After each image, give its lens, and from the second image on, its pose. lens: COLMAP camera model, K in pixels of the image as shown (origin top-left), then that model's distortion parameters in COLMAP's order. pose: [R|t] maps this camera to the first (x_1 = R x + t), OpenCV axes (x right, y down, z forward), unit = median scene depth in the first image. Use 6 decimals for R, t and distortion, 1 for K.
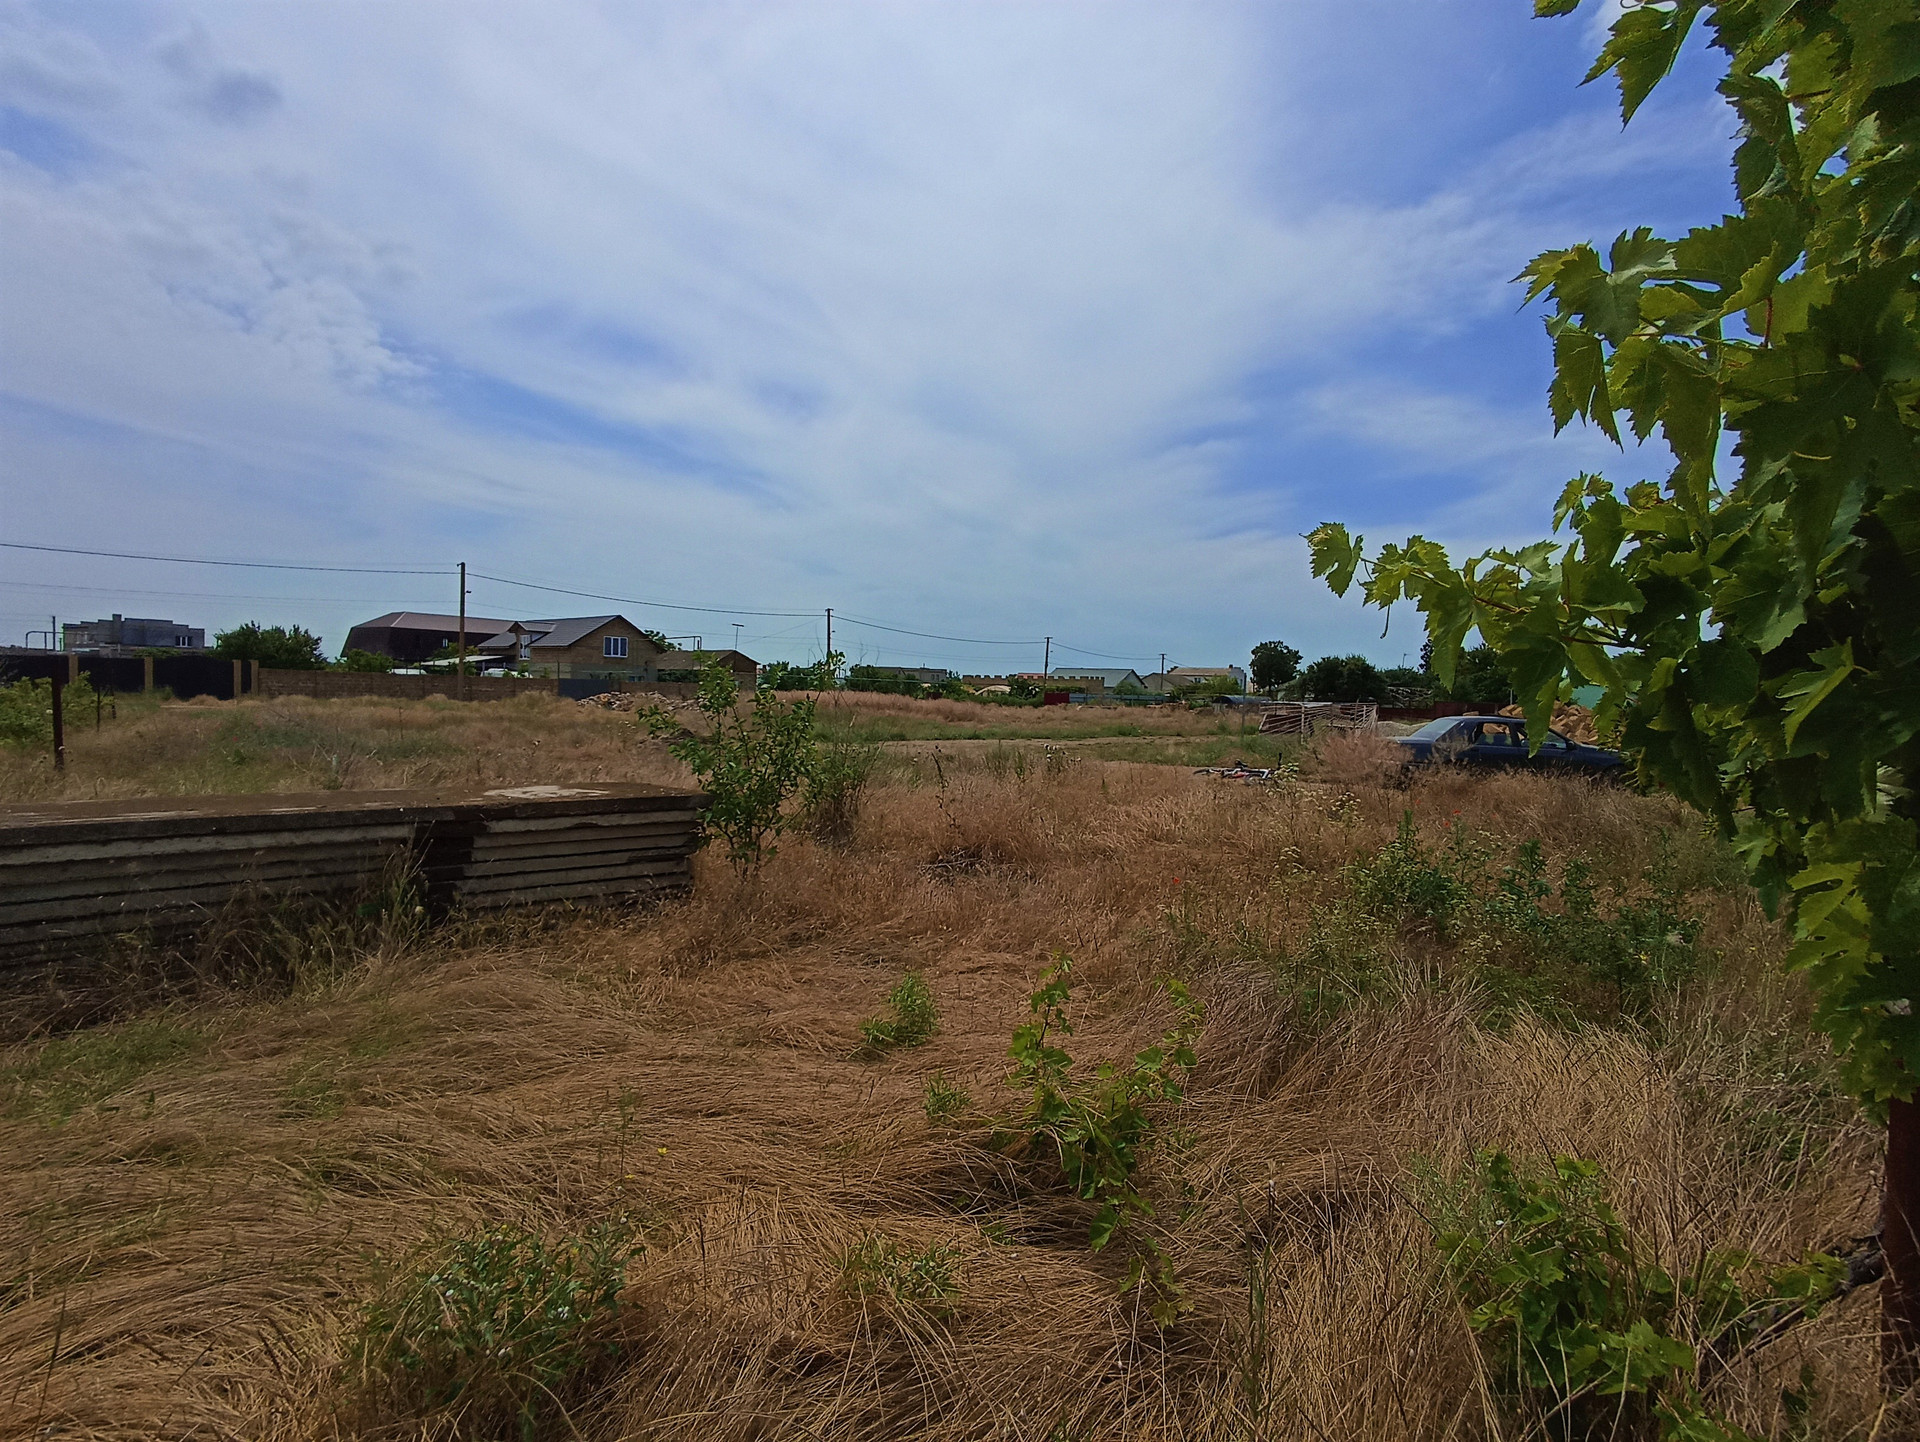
lens RADIAL K [[889.9, 0, 950.2], [0, 889.9, 737.4], [0, 0, 1]] dist [0.002218, -0.000178]
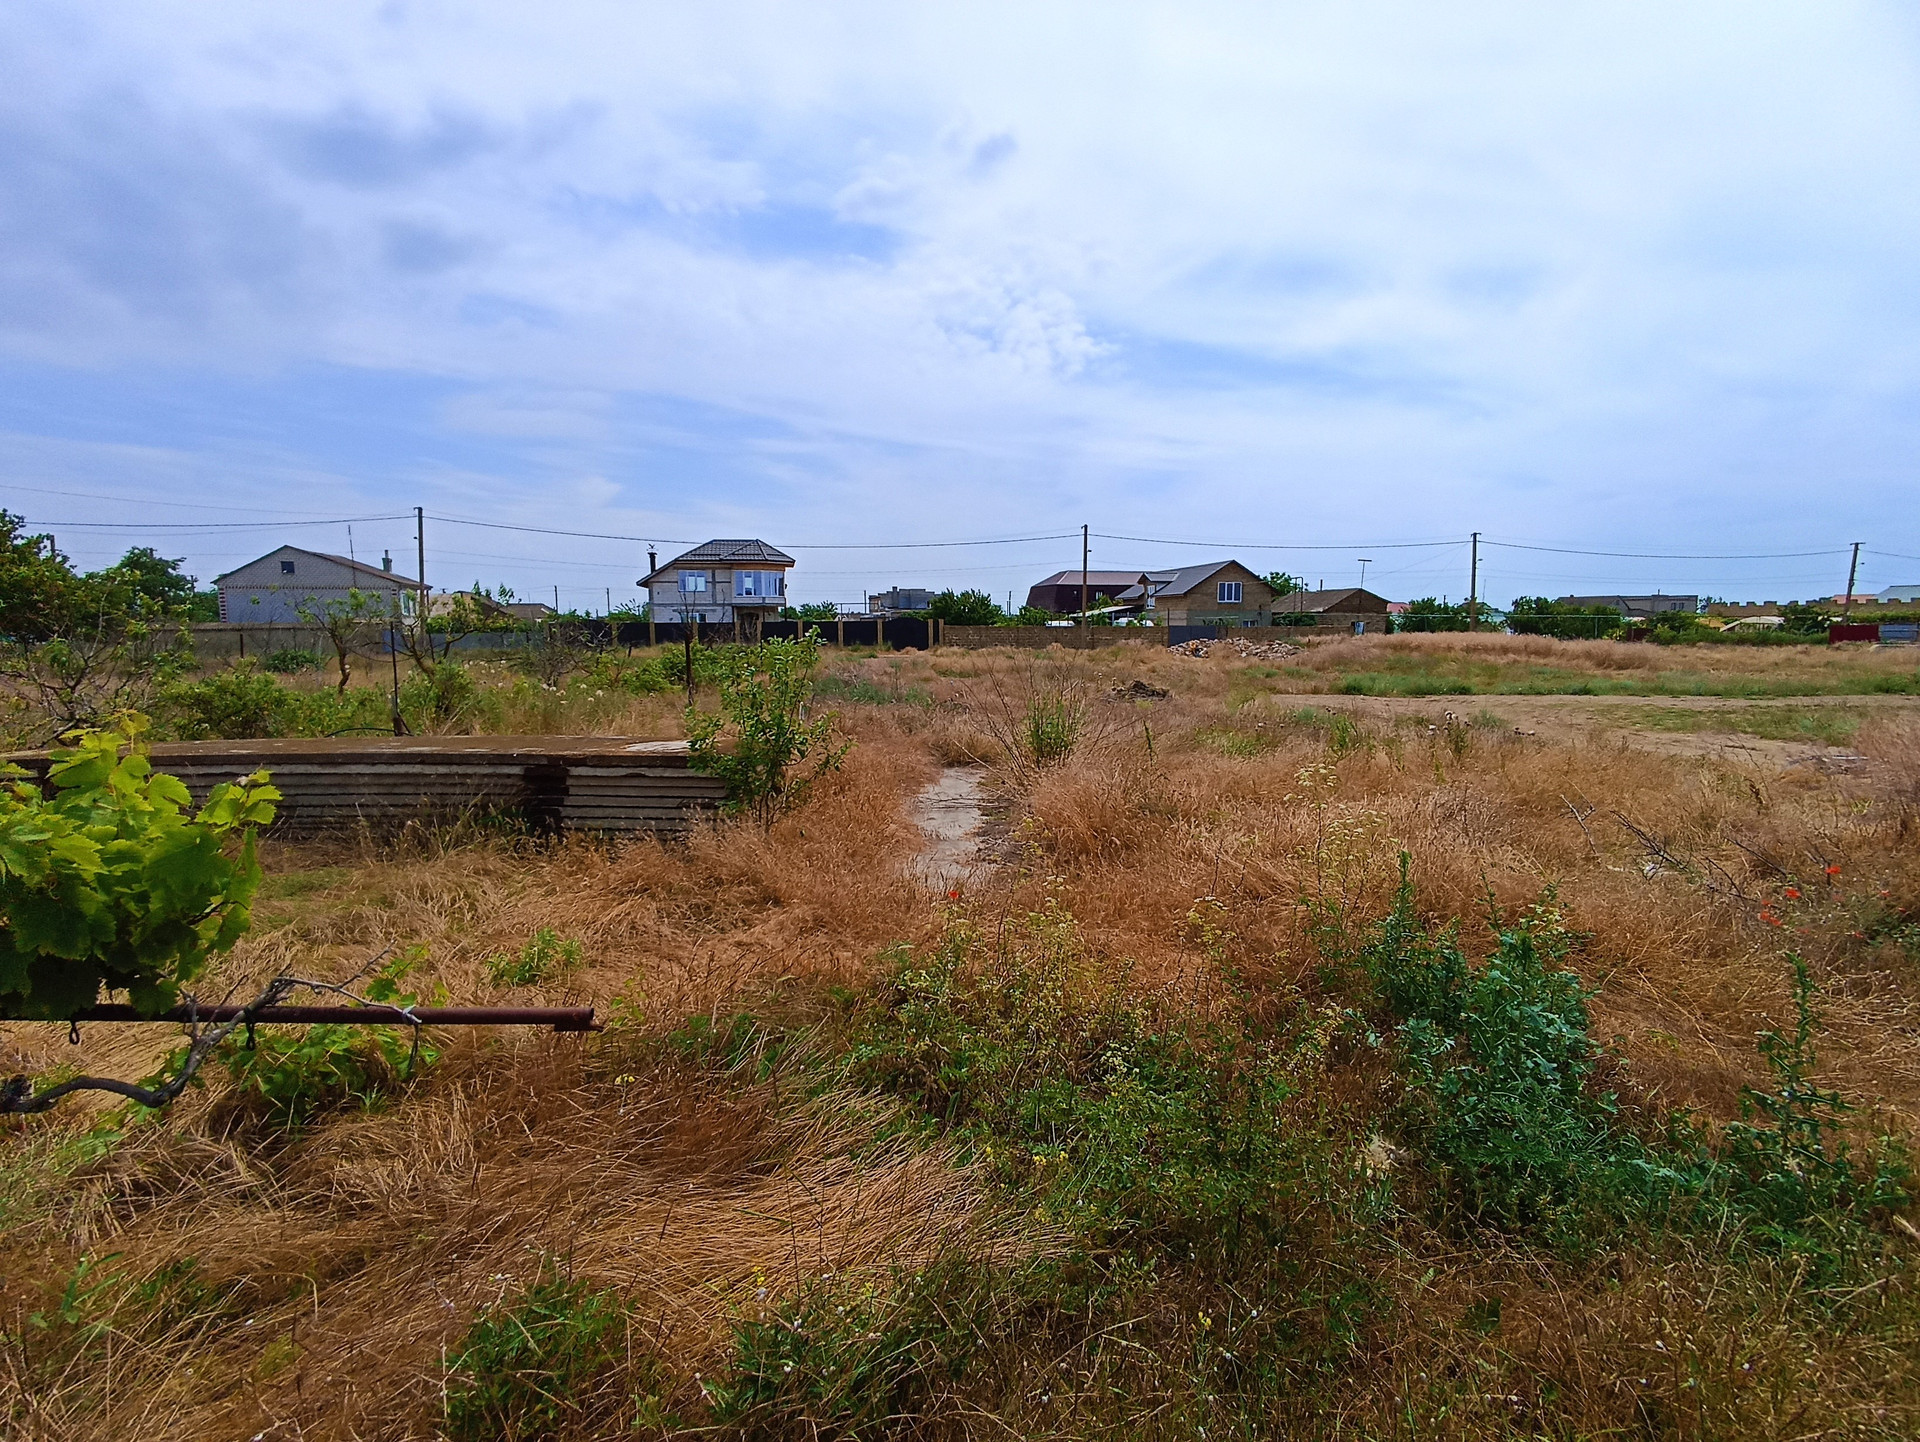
lens RADIAL K [[889.9, 0, 959.5], [0, 889.9, 733.0], [0, 0, 1]] dist [0.002218, -0.000178]
pose [[0.759265, 0.050393, -0.648828, 0.043934], [-0.011237, 0.997864, 0.064353, -0.002810], [0.650685, -0.041571, 0.758209, 0.018816]]
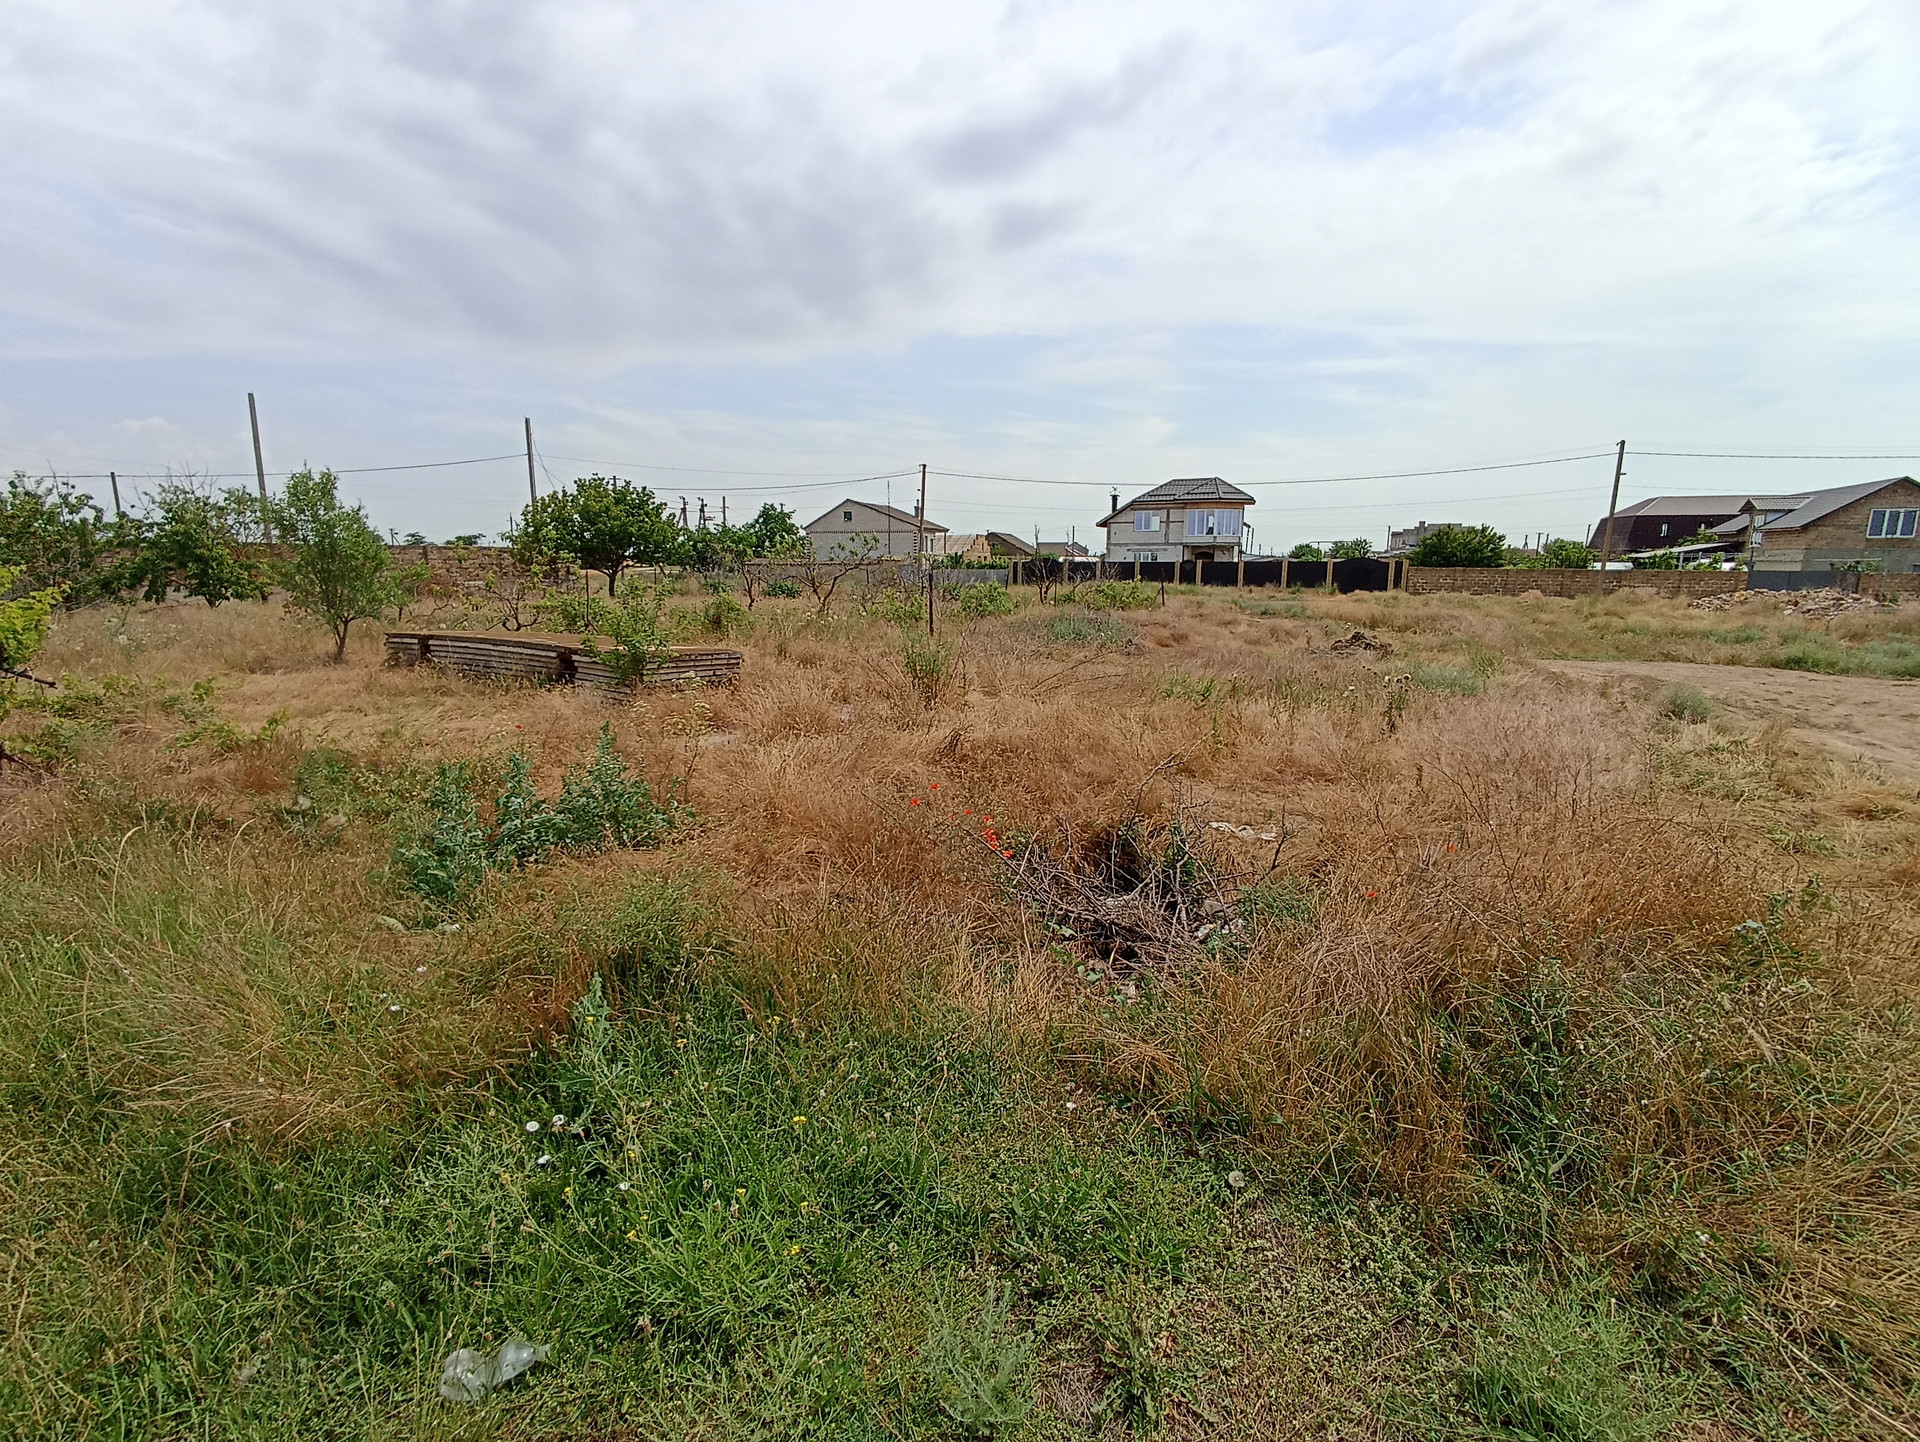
lens RADIAL K [[889.9, 0, 945.2], [0, 889.9, 723.8], [0, 0, 1]] dist [0.002218, -0.000178]
pose [[0.249219, 0.150751, -0.956642, 0.107053], [-0.050741, 0.988486, 0.142551, -0.005818], [0.967117, 0.013015, 0.253999, 0.074644]]
